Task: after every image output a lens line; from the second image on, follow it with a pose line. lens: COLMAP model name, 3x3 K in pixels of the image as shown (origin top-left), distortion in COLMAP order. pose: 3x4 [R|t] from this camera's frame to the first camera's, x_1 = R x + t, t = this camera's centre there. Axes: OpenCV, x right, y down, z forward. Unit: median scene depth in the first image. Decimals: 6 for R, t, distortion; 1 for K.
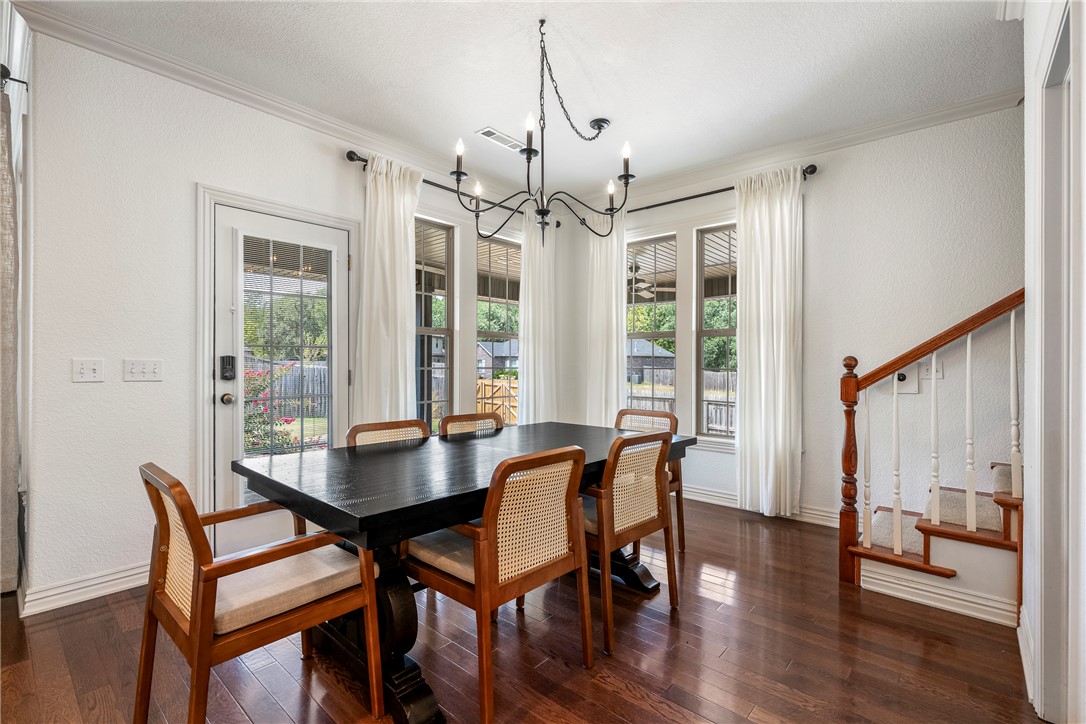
lens RADIAL K [[486.7, 0, 543.0], [0, 486.7, 362.0], [0, 0, 1]] dist [-0.000718, -0.000041]
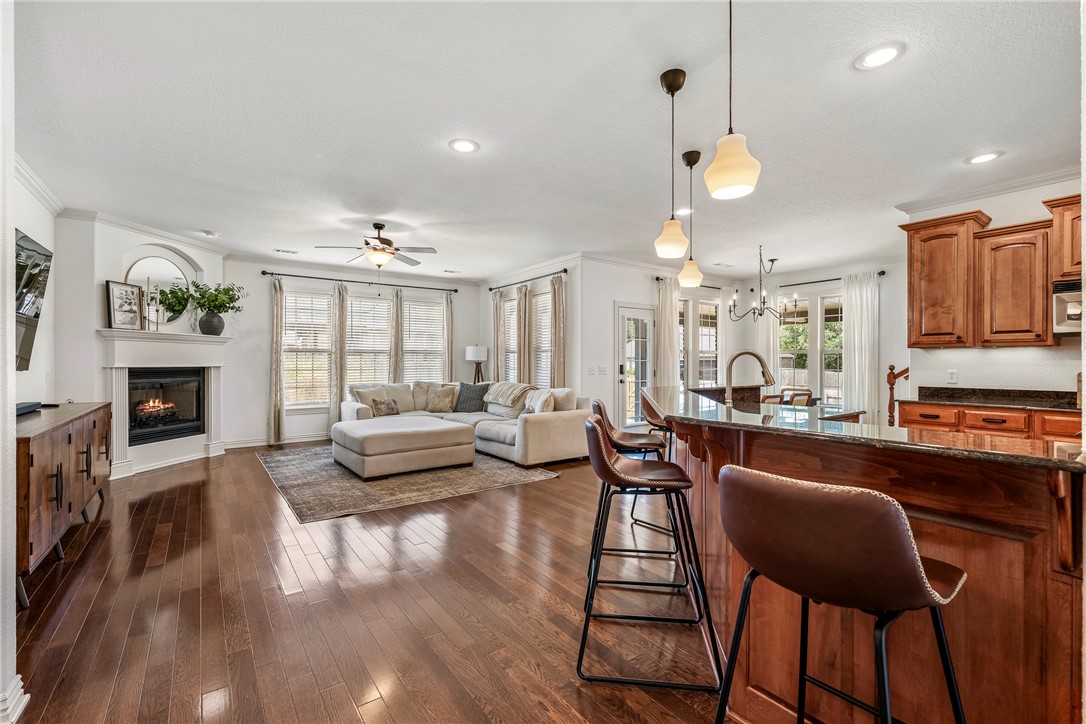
lens RADIAL K [[465.3, 0, 543.0], [0, 465.3, 362.0], [0, 0, 1]] dist [0.000502, 0.000039]
pose [[0.976101, -0.001645, -0.217309, -0.515811], [0.001562, 0.999999, -0.000554, -0.025844], [0.217310, 0.000201, 0.976103, -1.509061]]
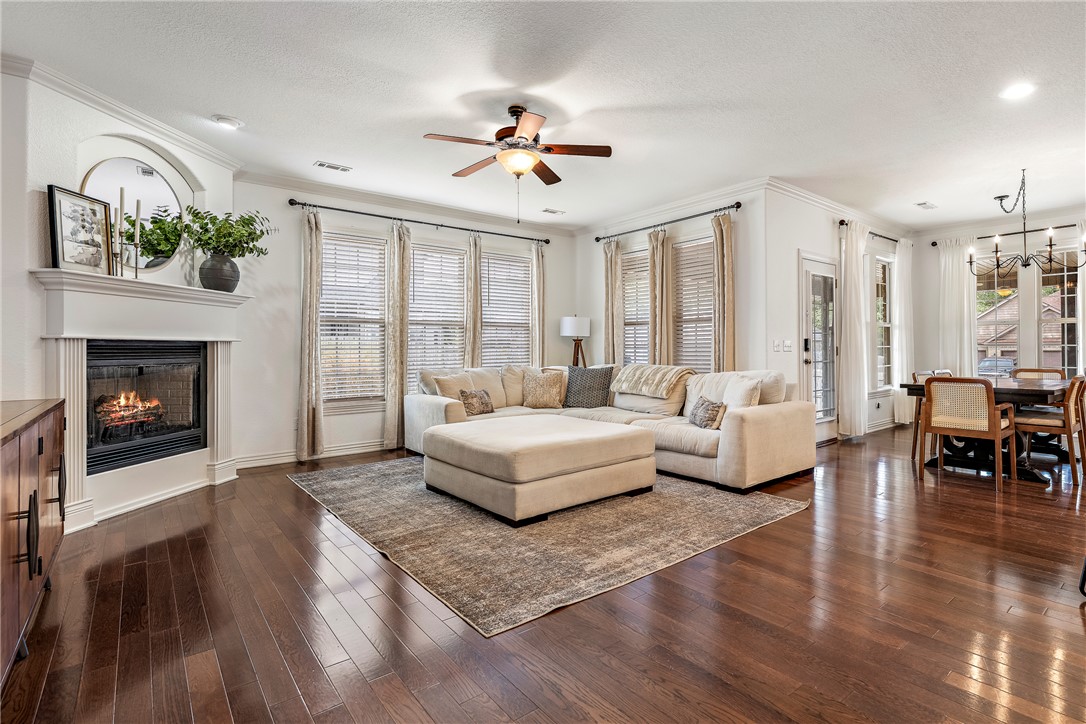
lens RADIAL K [[519.7, 0, 587.9], [0, 519.7, 343.1], [0, 0, 1]] dist [-0.001060, -0.000655]
pose [[0.990356, -0.008837, -0.138264, -1.199503], [0.007293, 0.999905, -0.011673, 0.022592], [0.138354, 0.010552, 0.990327, -1.096742]]
